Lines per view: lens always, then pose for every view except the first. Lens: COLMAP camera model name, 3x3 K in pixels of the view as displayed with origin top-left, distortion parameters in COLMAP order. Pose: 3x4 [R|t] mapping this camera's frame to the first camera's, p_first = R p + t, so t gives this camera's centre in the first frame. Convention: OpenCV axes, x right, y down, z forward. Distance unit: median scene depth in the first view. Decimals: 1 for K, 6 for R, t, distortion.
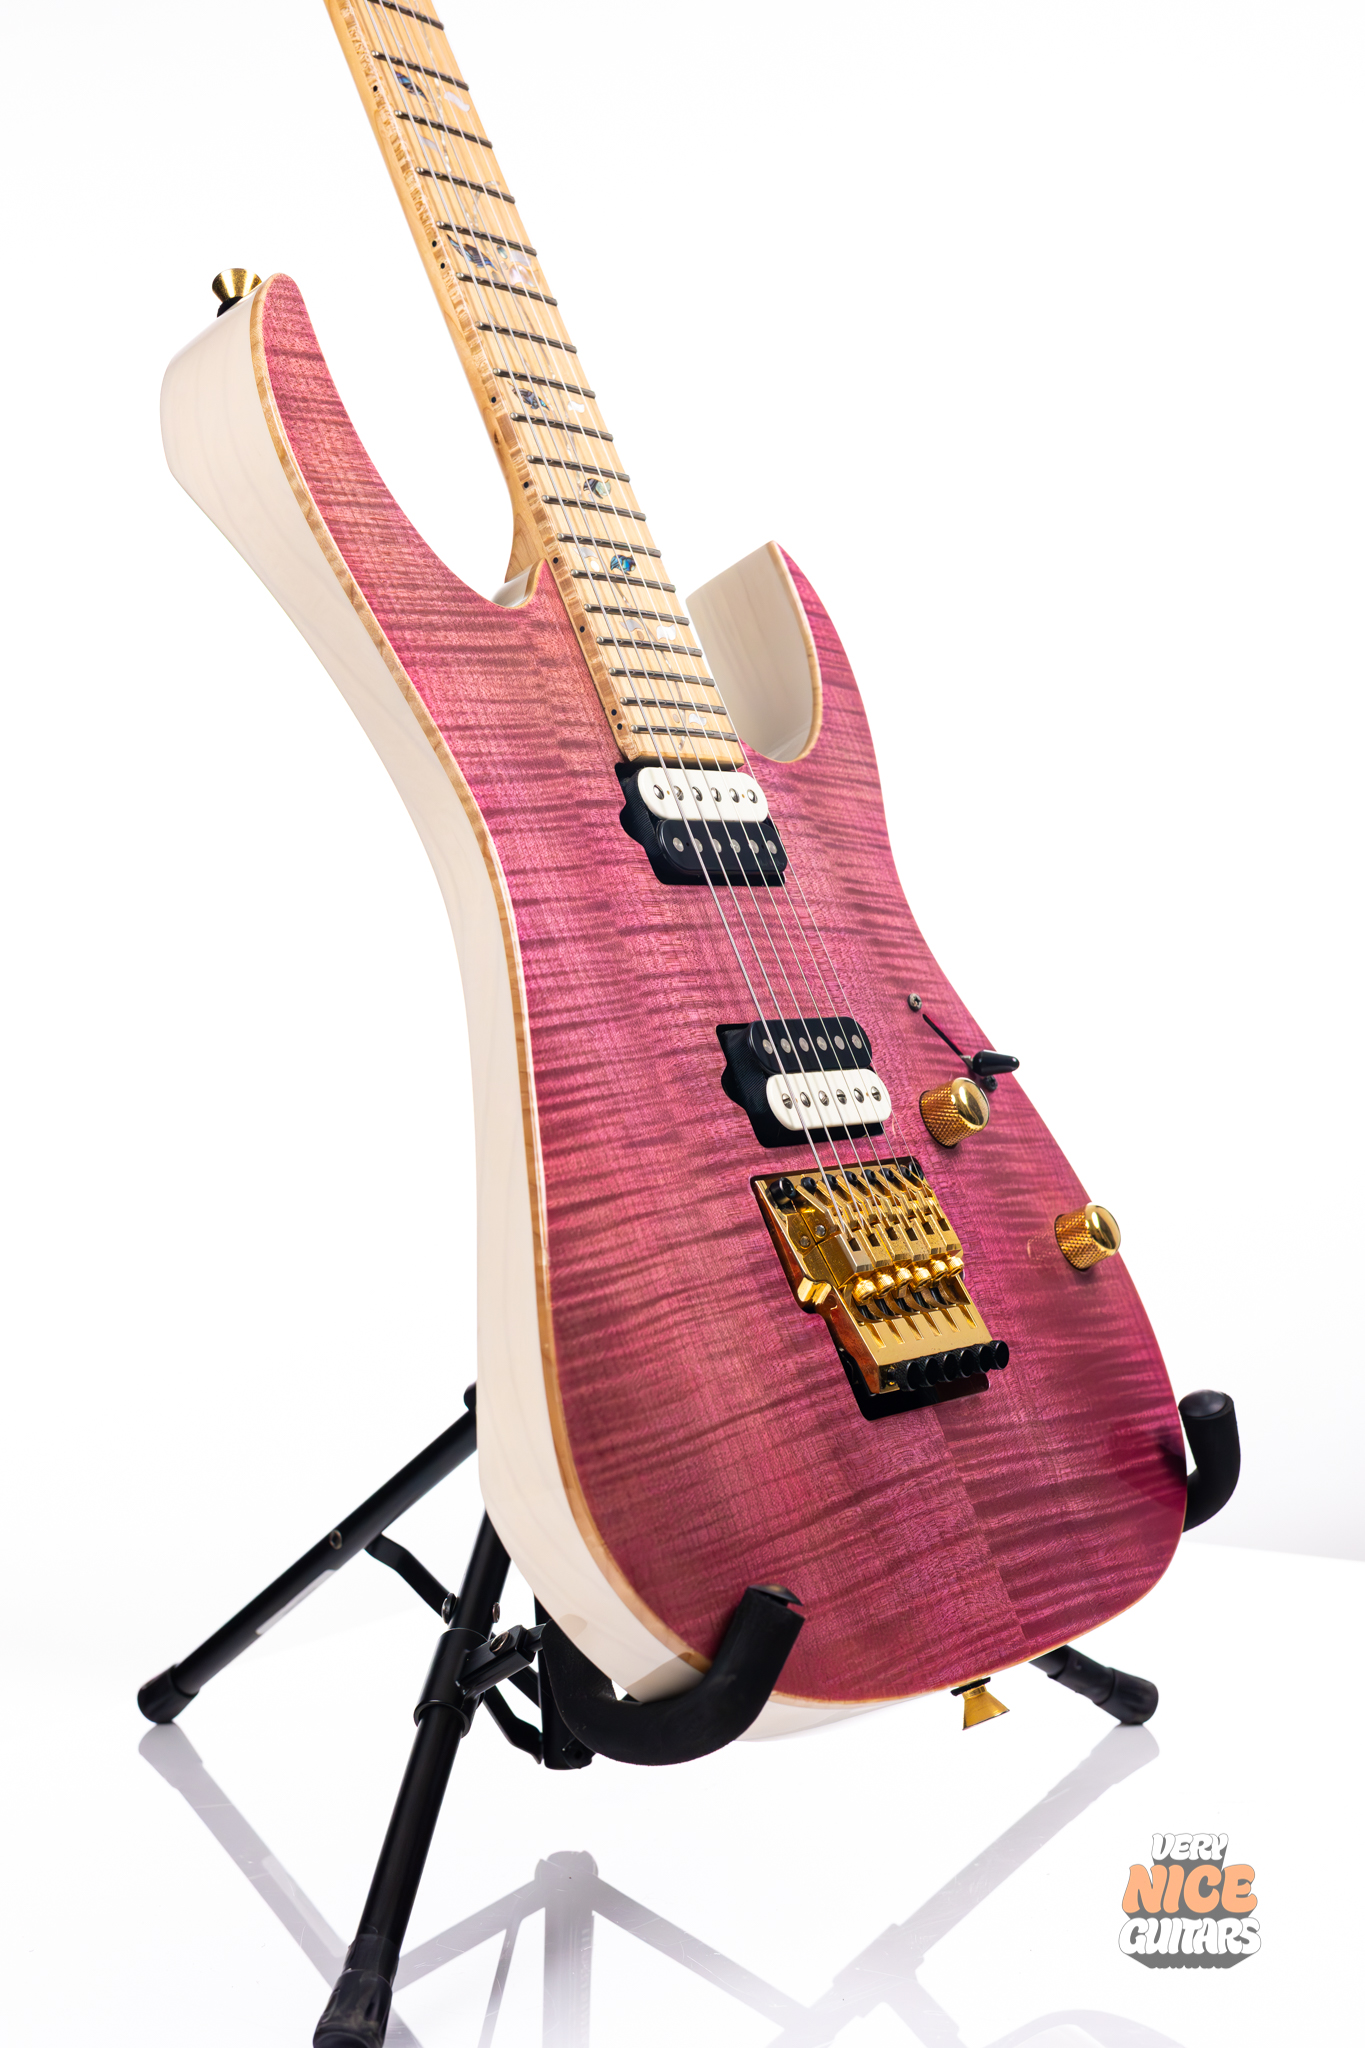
lens RADIAL K [[3015.0, 0, 682.5], [0, 3015.0, 1024.0], [0, 0, 1]] dist [-0.034008, -0.089822]
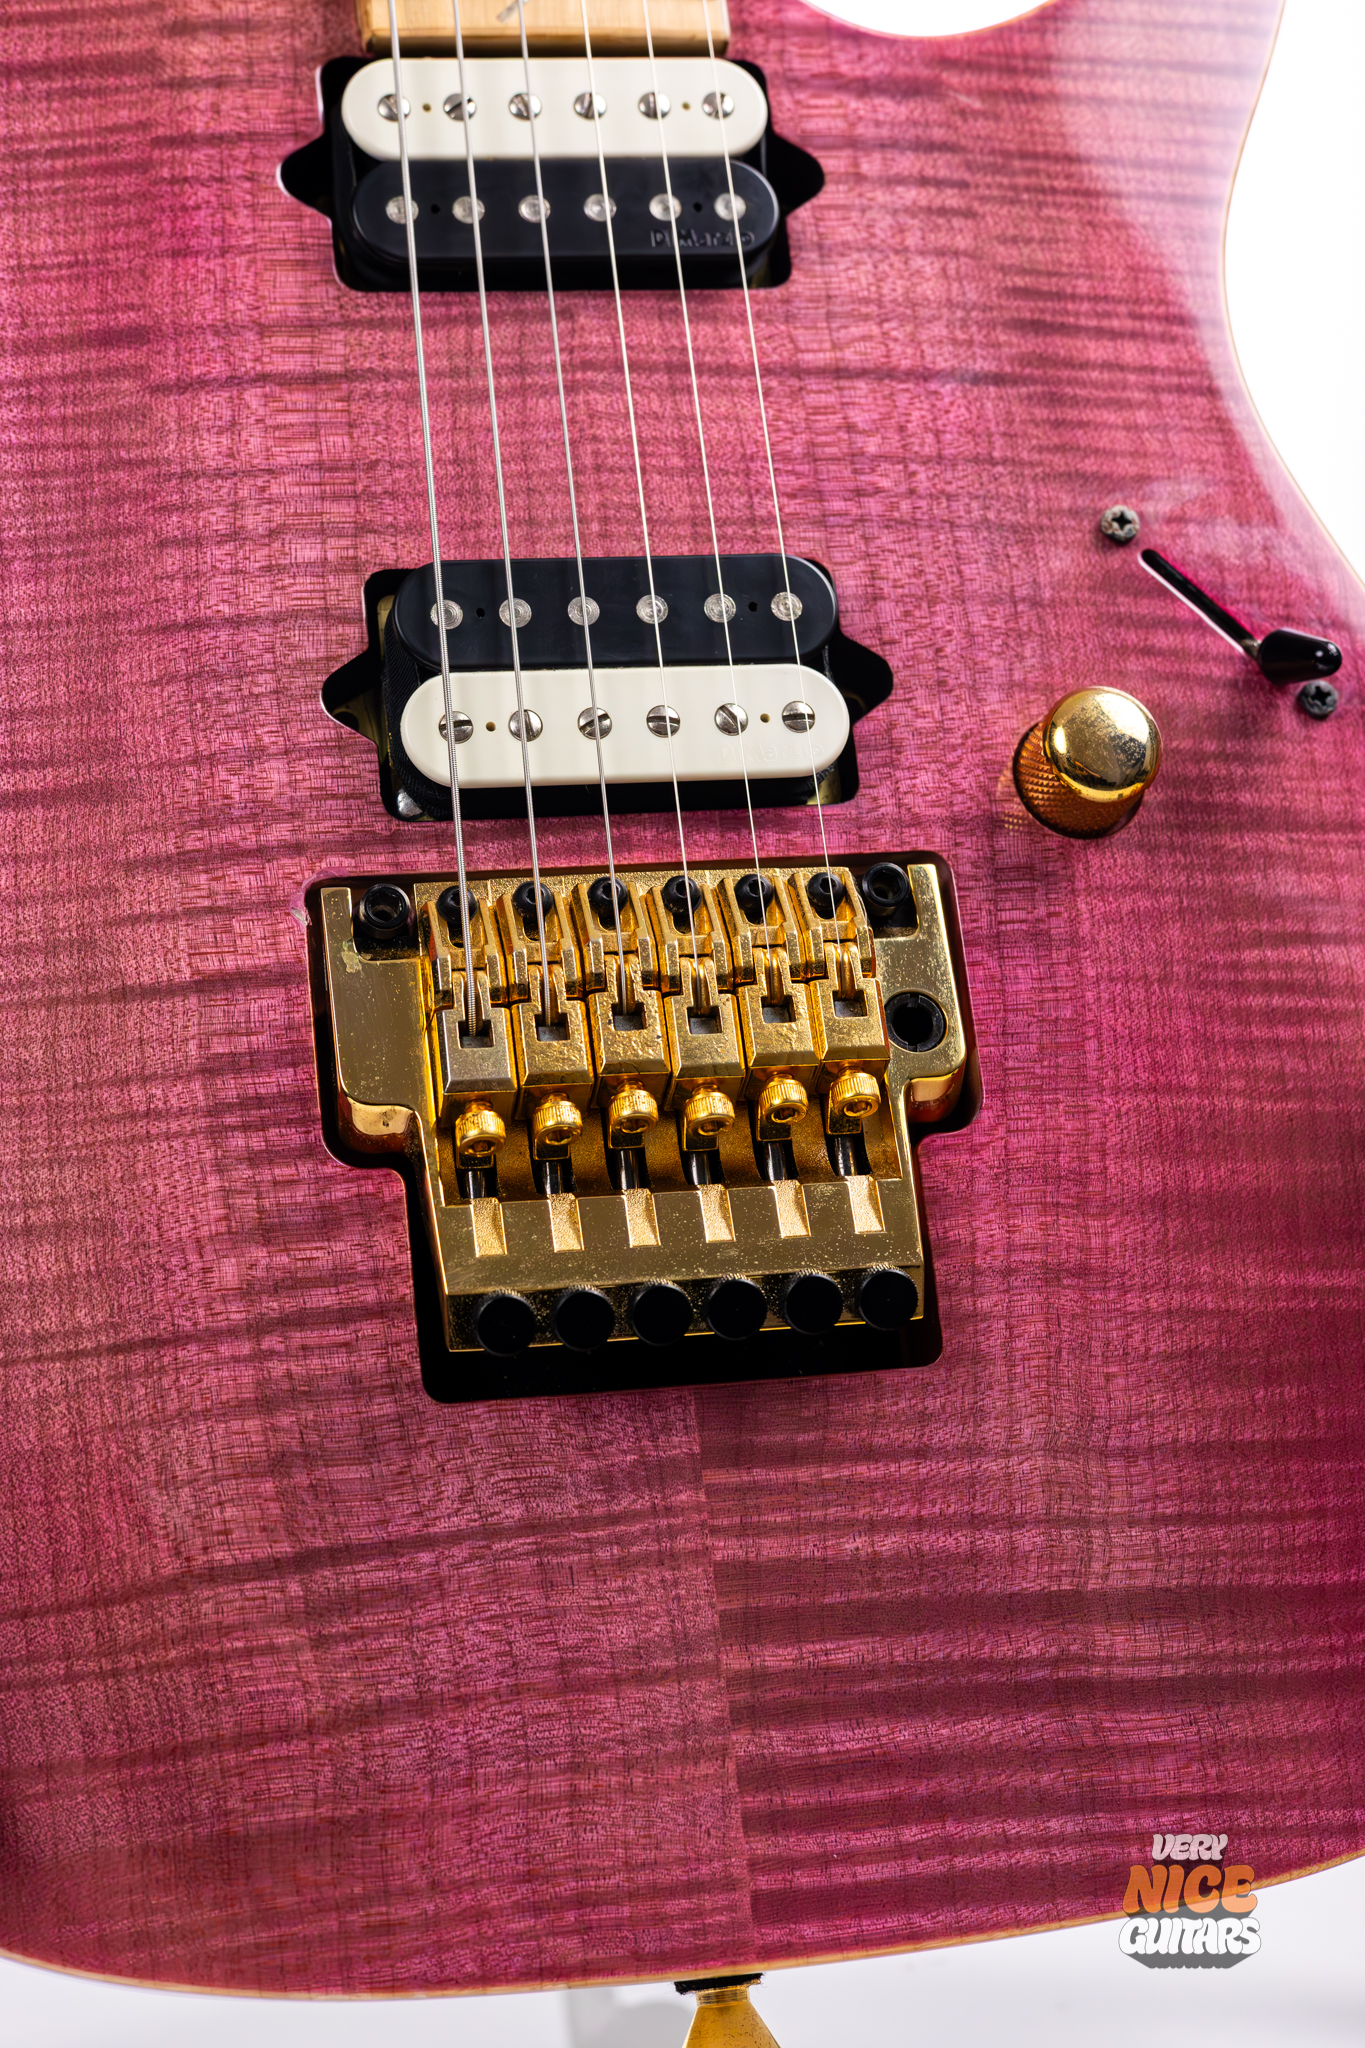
lens RADIAL K [[3198.6, 0, 682.5], [0, 3198.6, 1024.0], [0, 0, 1]] dist [-0.002295, 0.016997]
pose [[0.728526, 0.093166, -0.678653, 0.404939], [-0.001570, 0.990933, 0.134350, 0.003383], [0.685016, -0.096812, 0.722067, 0.626734]]
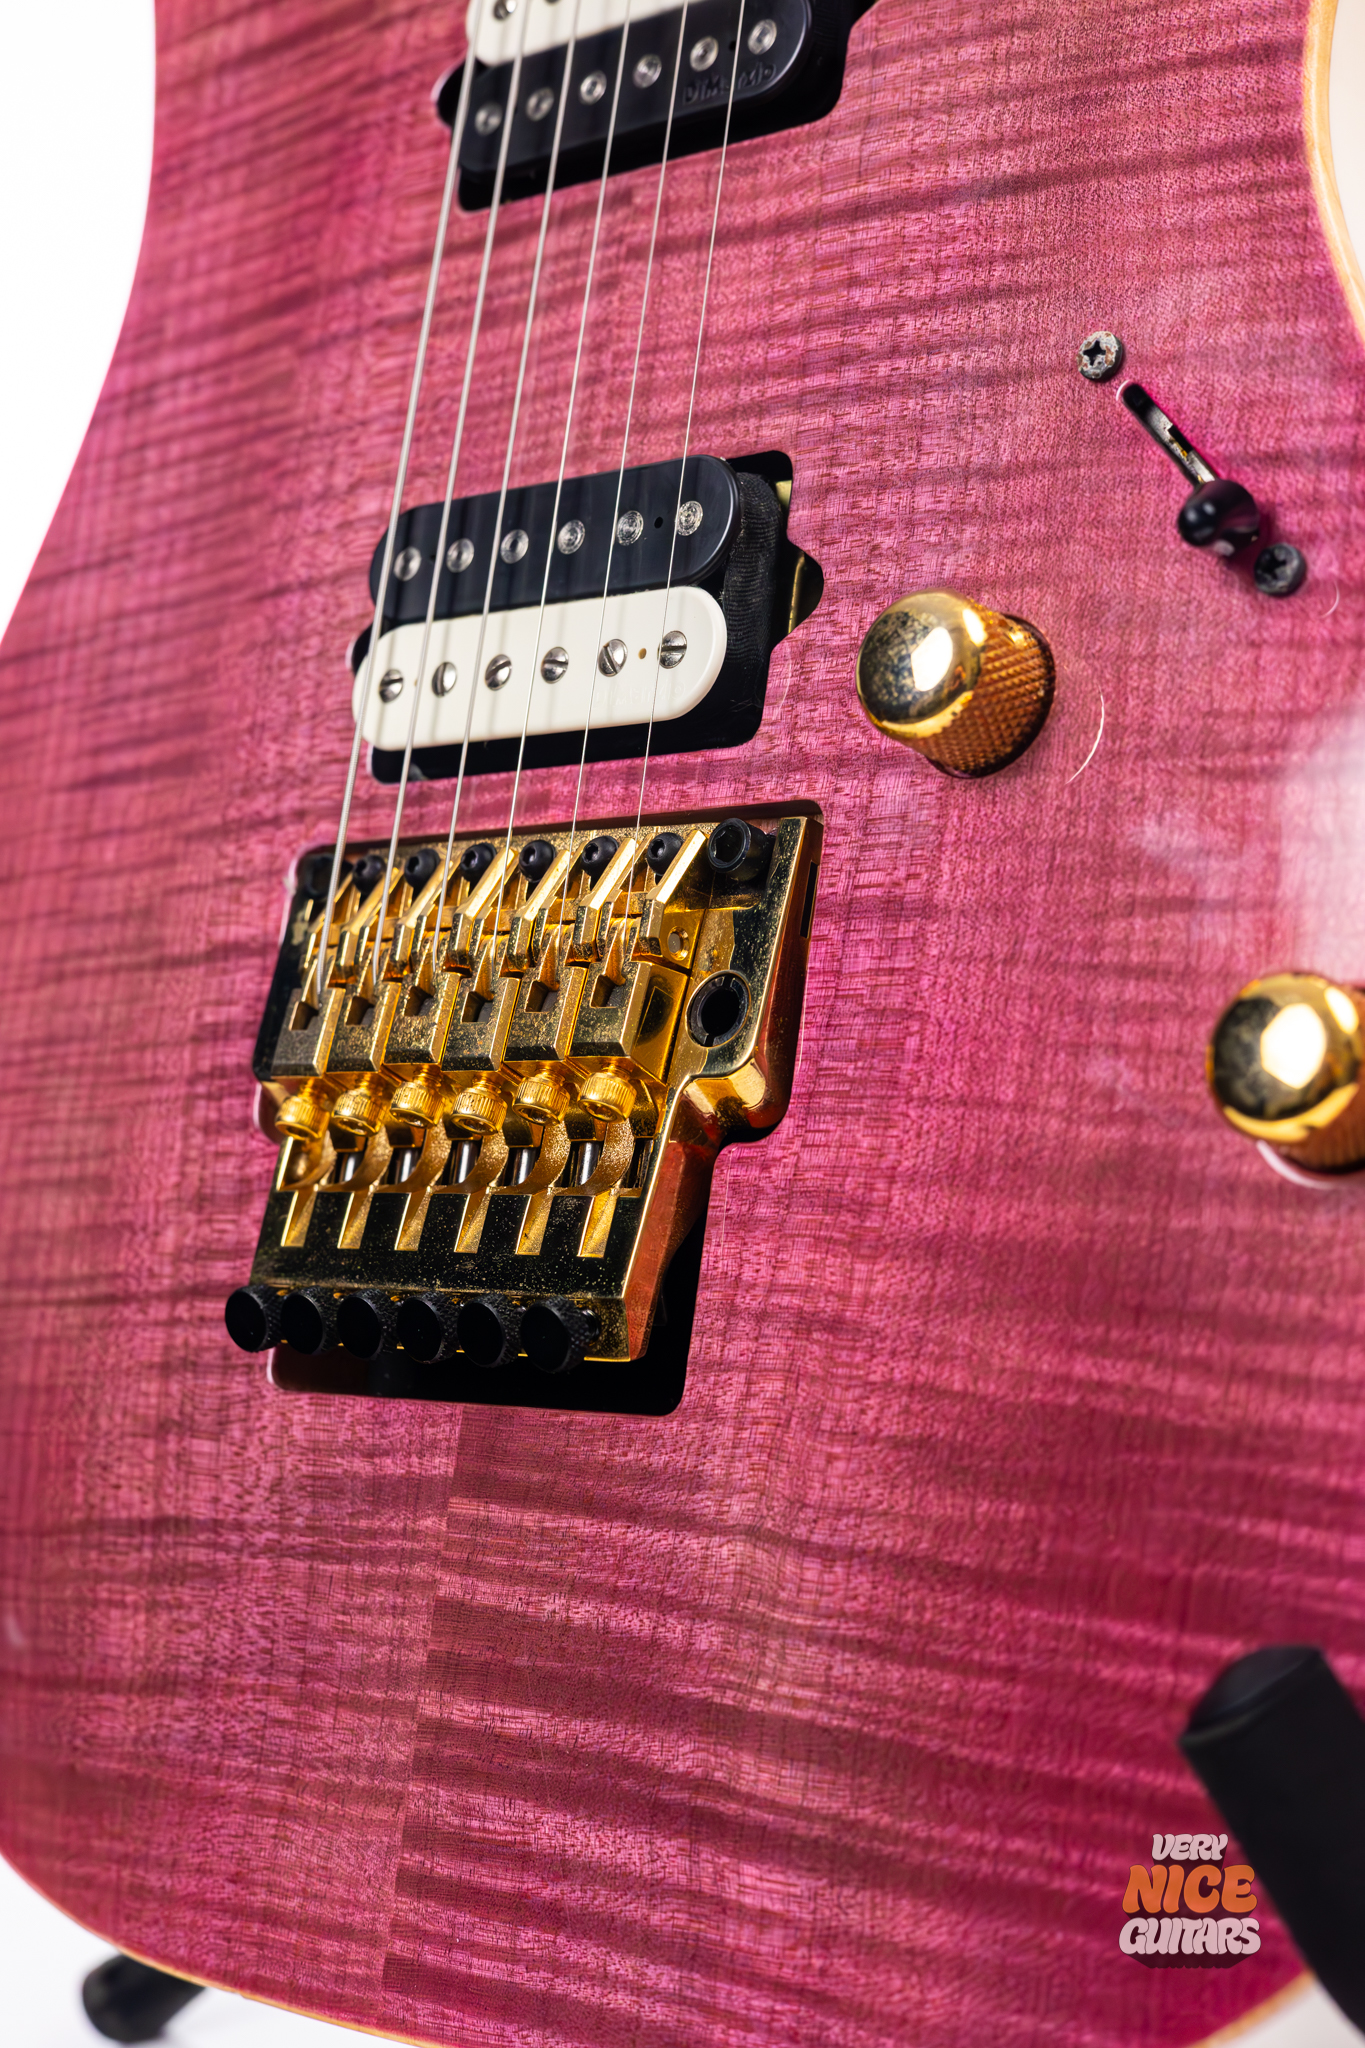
lens RADIAL K [[3301.1, 0, 682.5], [0, 3301.1, 1024.0], [0, 0, 1]] dist [-0.009222, 0.006700]
pose [[-0.088584, 0.162713, -0.982689, 0.523198], [0.129403, 0.980086, 0.150618, 0.005649], [0.987627, -0.113820, -0.107875, 1.060172]]
